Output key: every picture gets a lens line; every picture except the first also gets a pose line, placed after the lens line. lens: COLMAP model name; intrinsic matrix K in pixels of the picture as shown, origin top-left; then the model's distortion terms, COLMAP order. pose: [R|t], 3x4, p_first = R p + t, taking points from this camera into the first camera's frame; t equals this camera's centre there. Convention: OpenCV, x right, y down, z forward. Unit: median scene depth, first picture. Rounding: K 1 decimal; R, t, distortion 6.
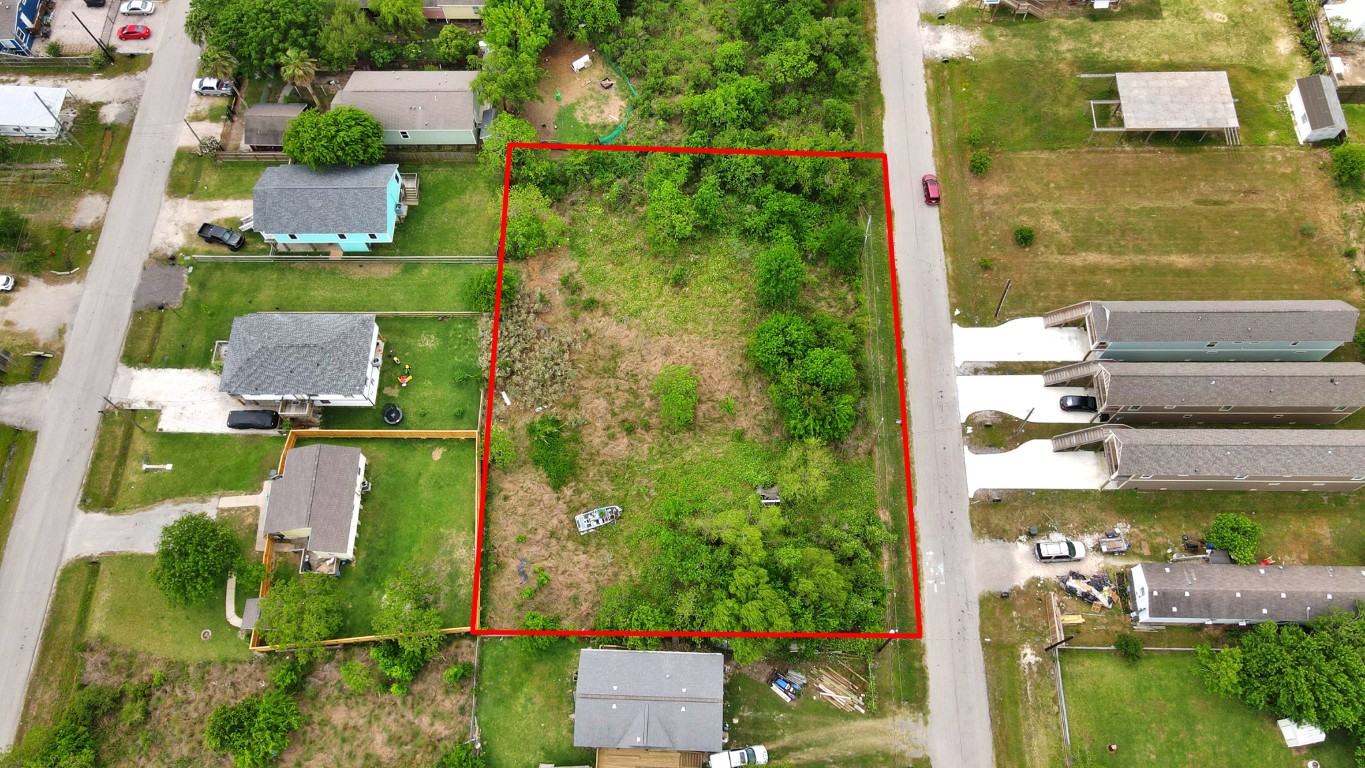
lens RADIAL K [[1003.3, 0, 674.9], [0, 1003.3, 374.9], [0, 0, 1]] dist [0.020029, 0.002680]
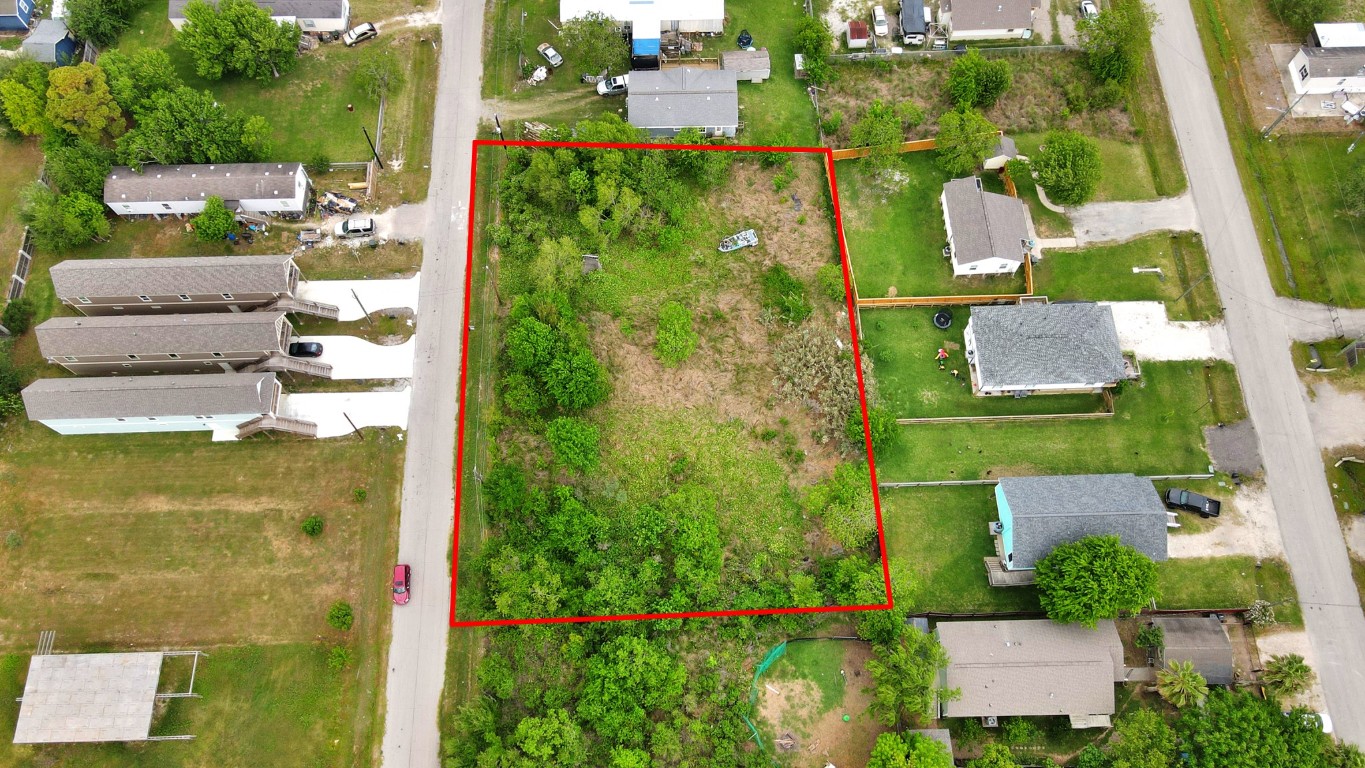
lens RADIAL K [[1003.3, 0, 674.9], [0, 1003.3, 374.9], [0, 0, 1]] dist [0.020029, 0.002680]
pose [[-0.997539, 0.063674, 0.029346, -0.025443], [-0.022085, -0.682634, 0.730427, -0.765272], [0.066542, 0.727981, 0.682360, 0.295595]]
